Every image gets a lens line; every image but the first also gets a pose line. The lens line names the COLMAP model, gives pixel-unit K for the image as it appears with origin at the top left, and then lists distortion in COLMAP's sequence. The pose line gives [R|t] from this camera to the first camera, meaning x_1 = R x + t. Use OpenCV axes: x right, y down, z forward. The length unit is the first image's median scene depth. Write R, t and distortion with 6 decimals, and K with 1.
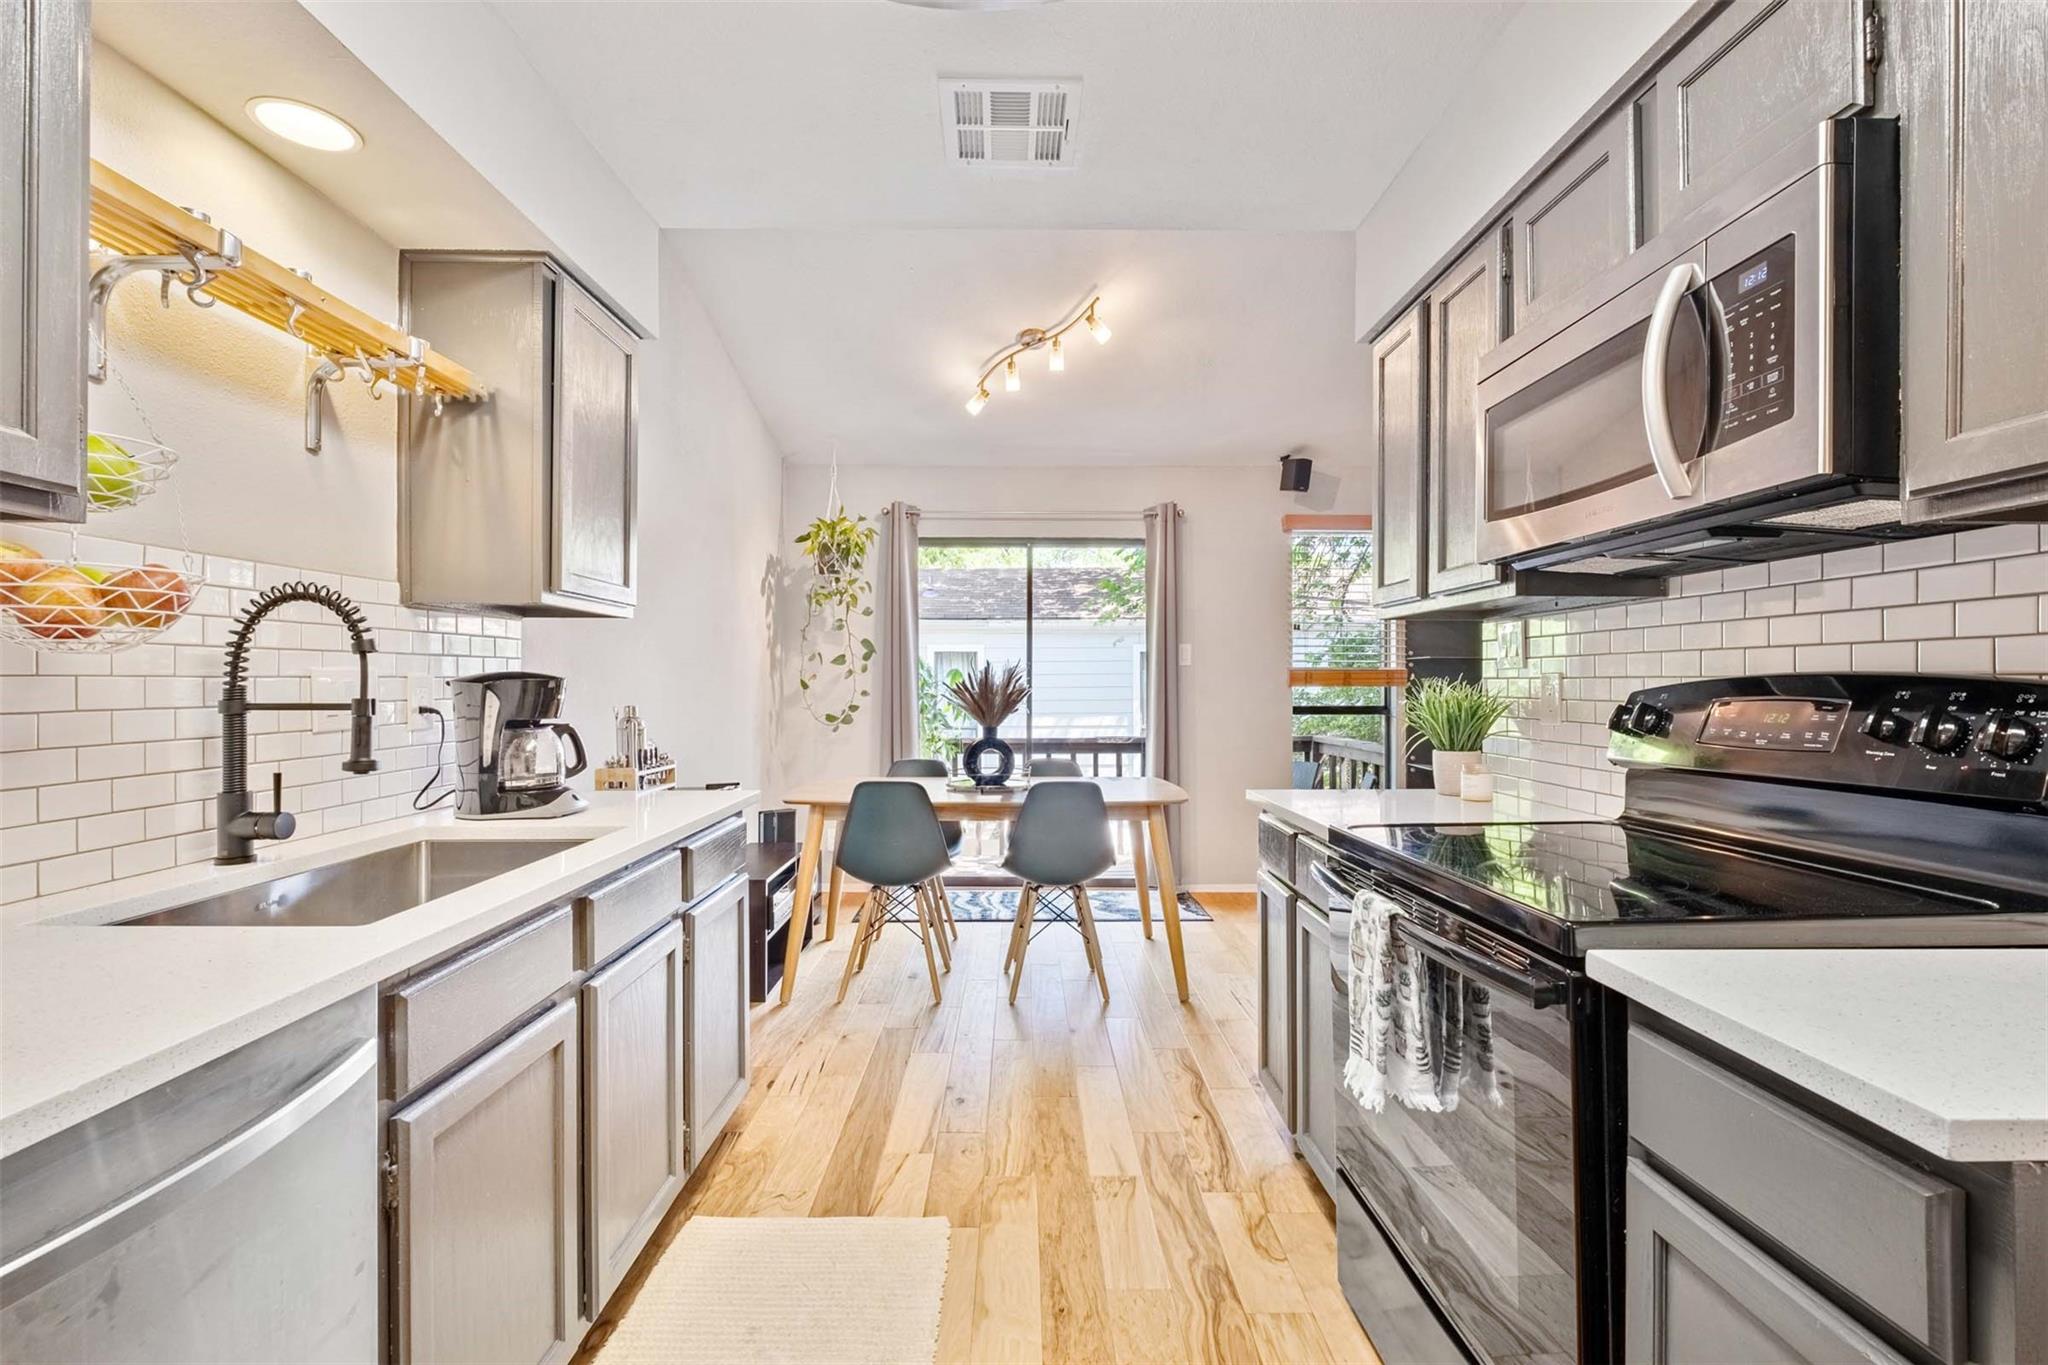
lens RADIAL K [[890.6, 0, 1021.4], [0, 890.6, 683.4], [0, 0, 1]] dist [-0.001916, -0.001724]
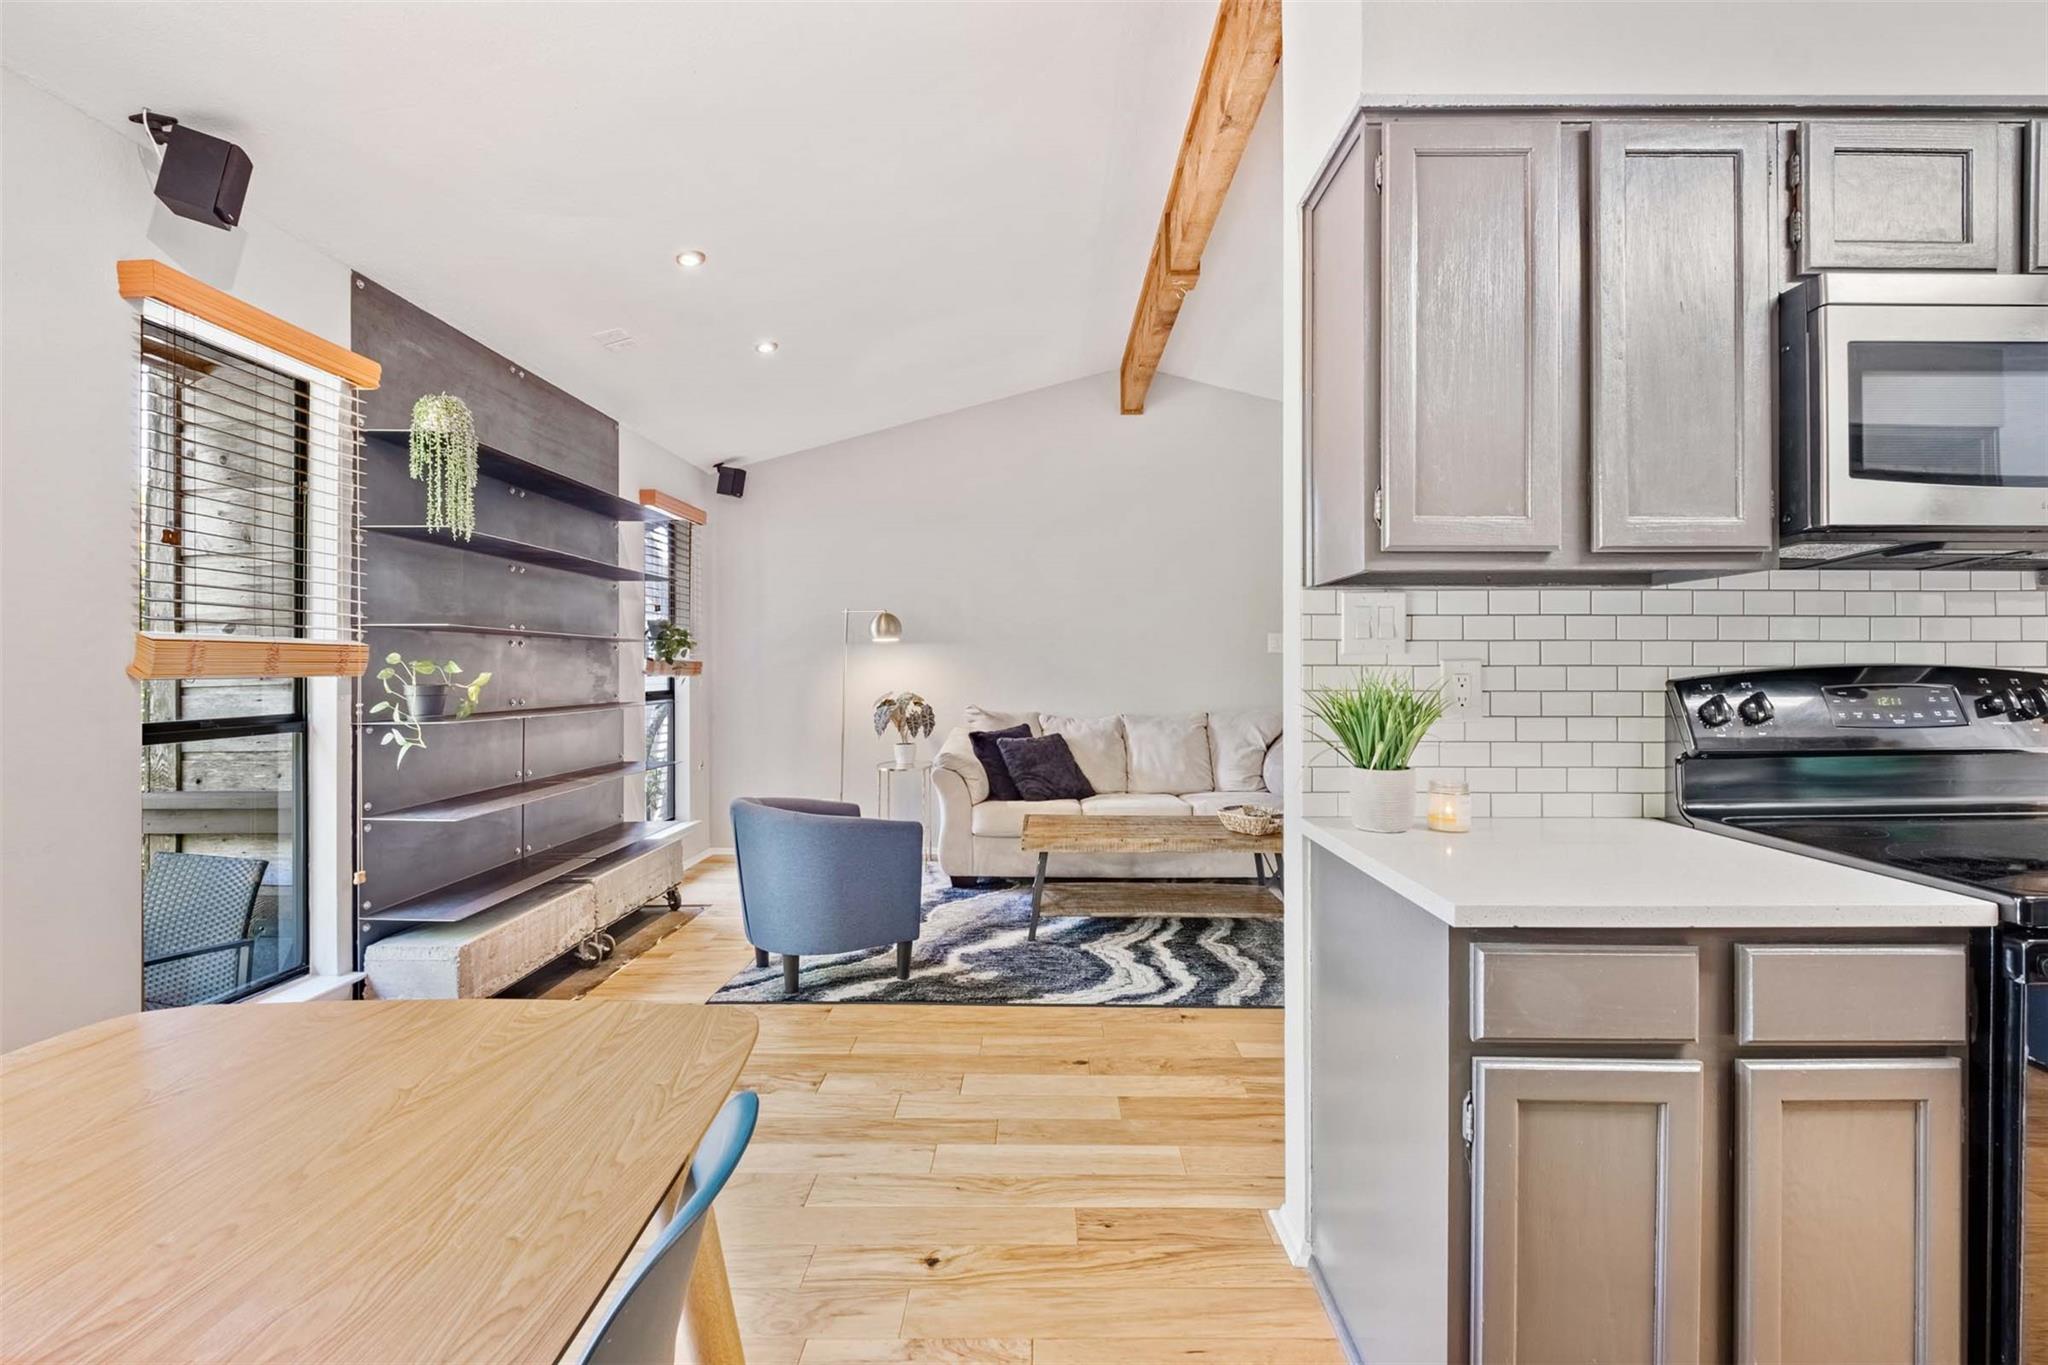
lens RADIAL K [[890.6, 0, 1029.5], [0, 890.6, 668.1], [0, 0, 1]] dist [-0.001916, -0.001724]
pose [[0.019646, -0.001043, 0.999806, -0.273179], [-0.000529, 0.999999, 0.001054, -0.005060], [-0.999807, -0.000549, 0.019646, 1.522577]]
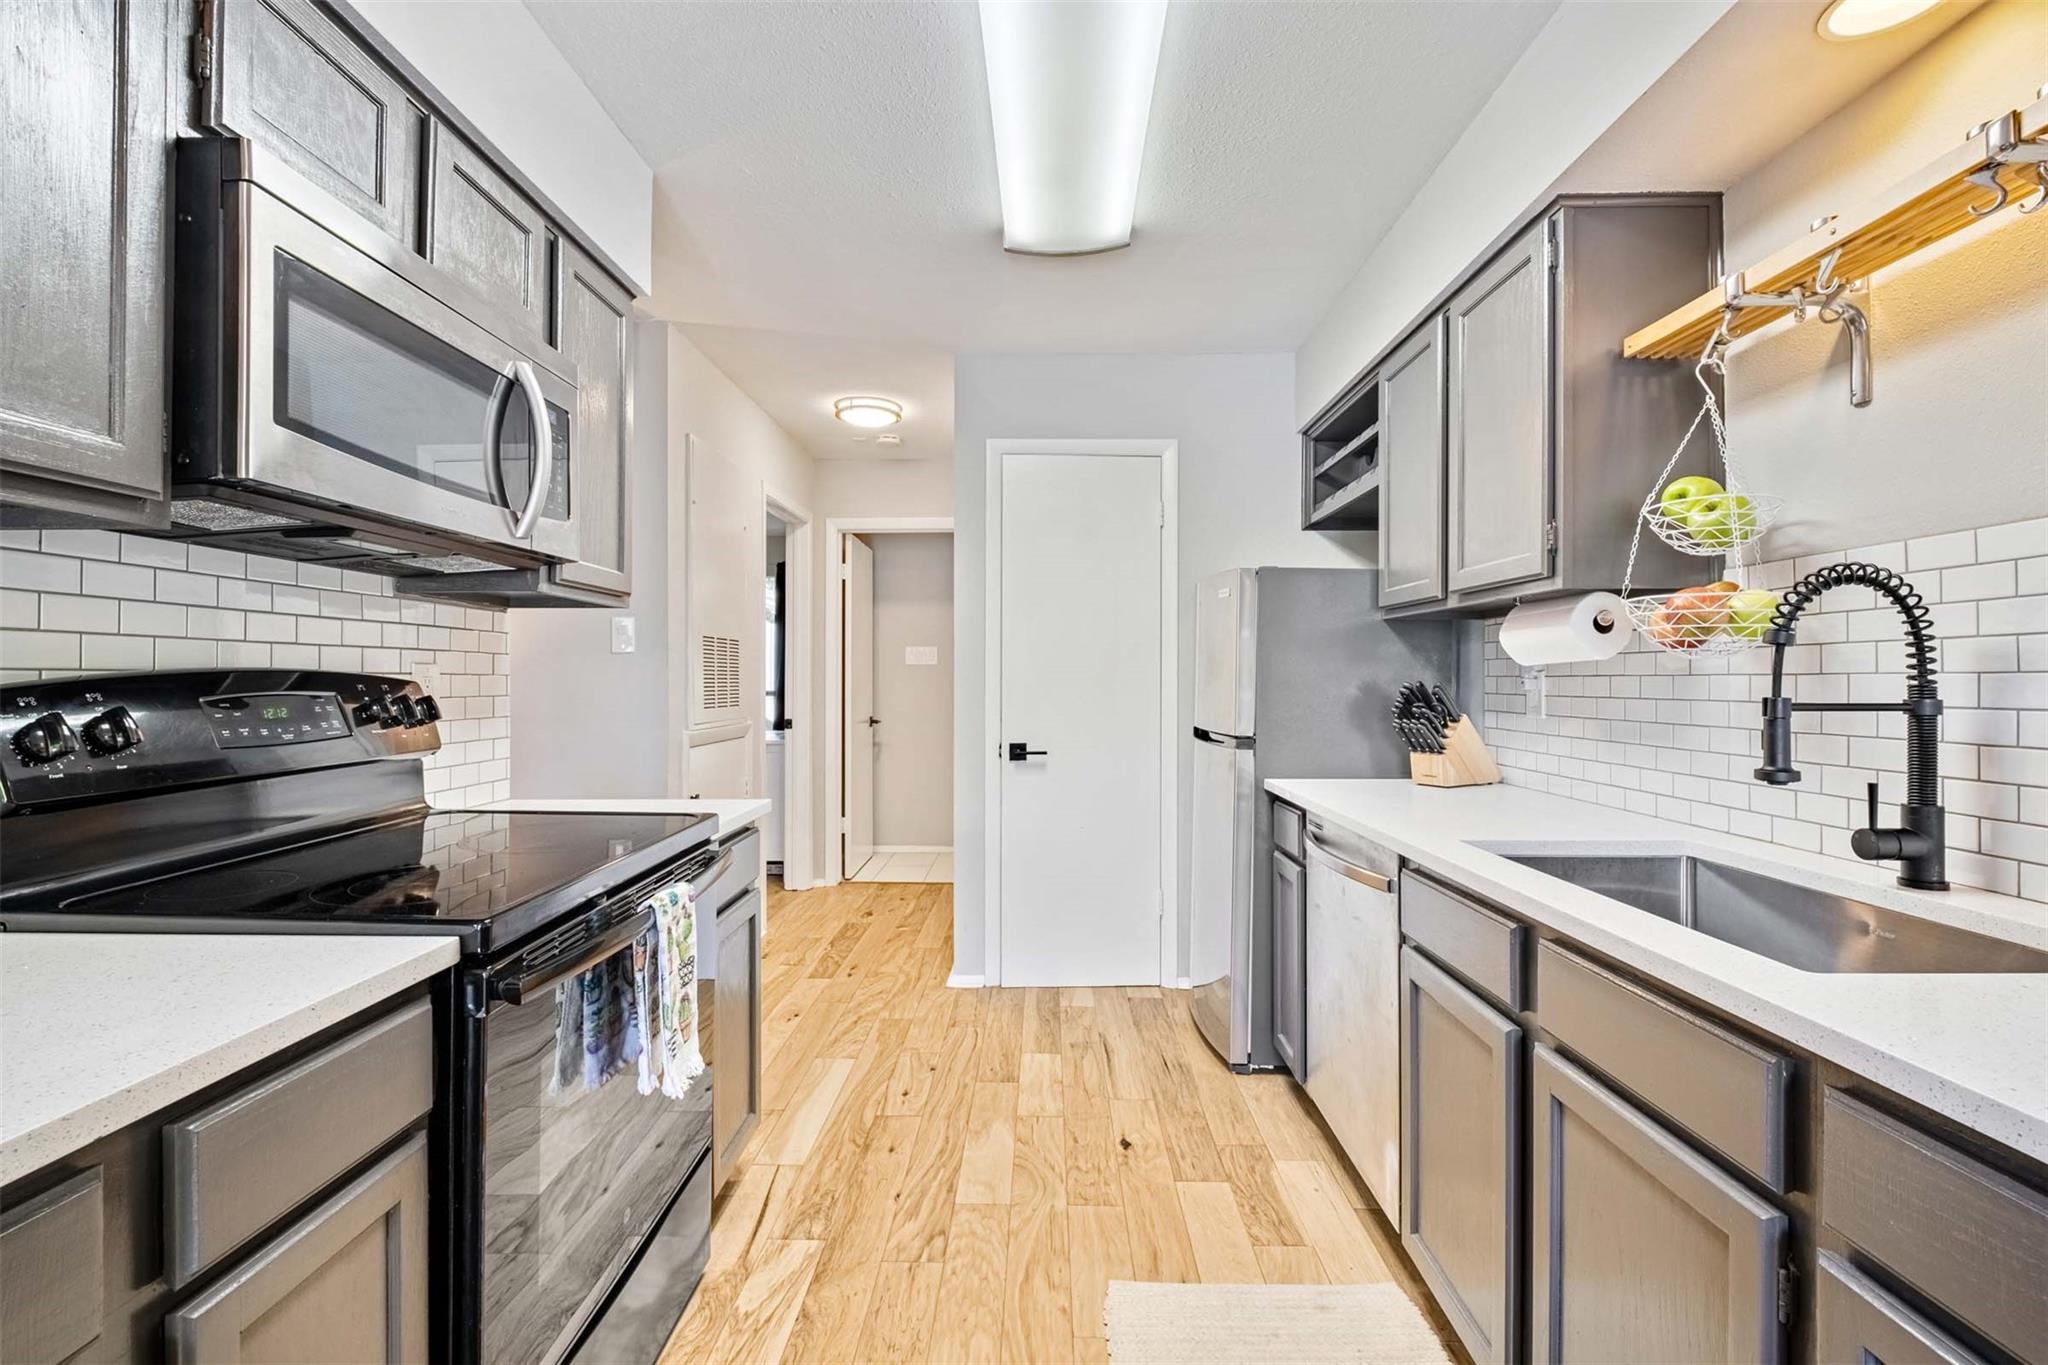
lens RADIAL K [[890.6, 0, 1027.2], [0, 890.6, 669.5], [0, 0, 1]] dist [-0.001916, -0.001724]
pose [[-0.999682, -0.000935, 0.025210, -0.021822], [-0.001176, 0.999954, -0.009550, -0.001375], [-0.025200, -0.009577, -0.999637, 1.410160]]
